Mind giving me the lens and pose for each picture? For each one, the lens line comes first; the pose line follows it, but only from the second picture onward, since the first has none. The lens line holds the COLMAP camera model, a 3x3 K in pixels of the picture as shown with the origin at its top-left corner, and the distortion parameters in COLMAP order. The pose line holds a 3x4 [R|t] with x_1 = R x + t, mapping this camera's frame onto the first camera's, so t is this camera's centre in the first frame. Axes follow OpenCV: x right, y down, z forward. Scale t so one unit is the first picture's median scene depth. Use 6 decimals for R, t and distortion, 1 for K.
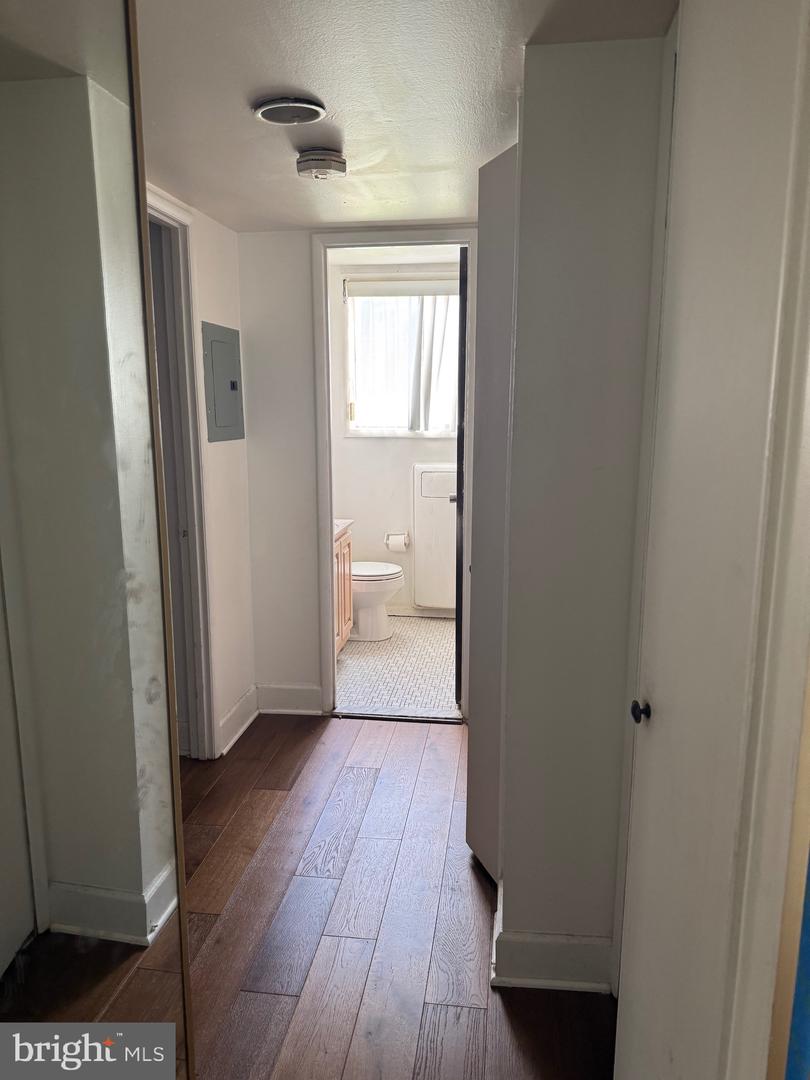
lens RADIAL K [[756.9, 0, 407.2], [0, 756.9, 539.1], [0, 0, 1]] dist [0.064268, -0.055718]
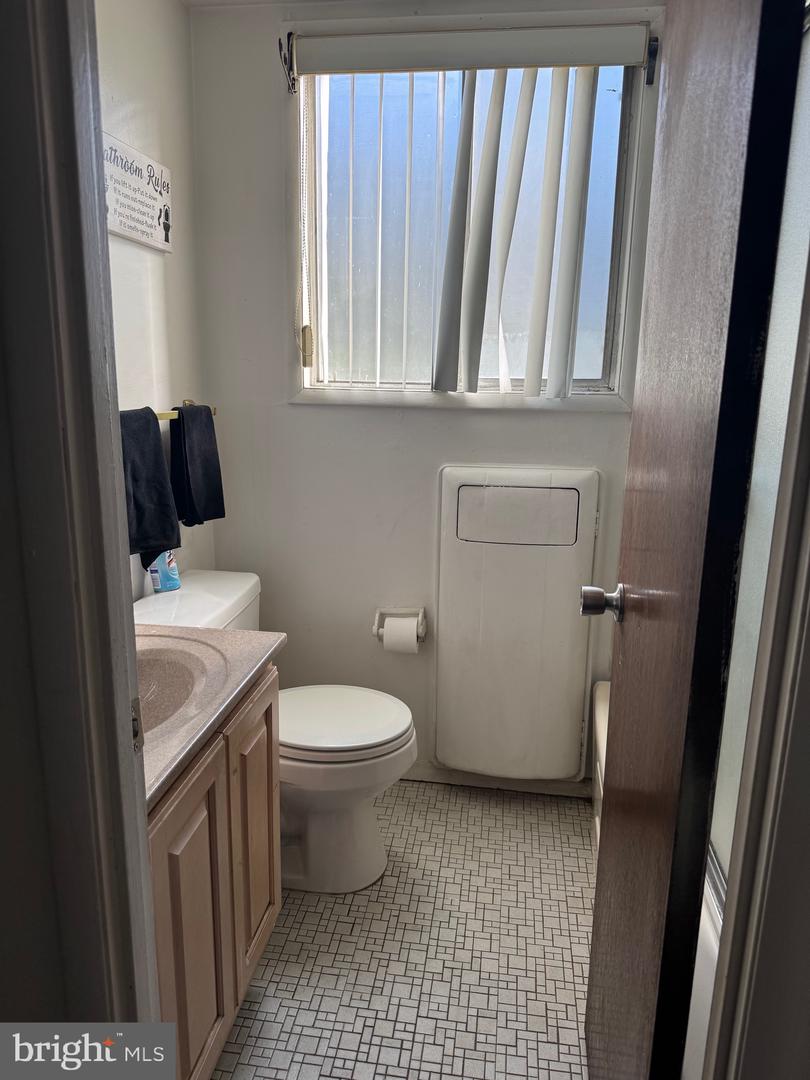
lens RADIAL K [[756.9, 0, 403.9], [0, 756.9, 543.2], [0, 0, 1]] dist [0.064268, -0.055718]
pose [[0.999816, 0.019149, -0.000879, -0.012454], [-0.019068, 0.998213, 0.056627, -0.079023], [0.001962, -0.056599, 0.998395, 0.549661]]
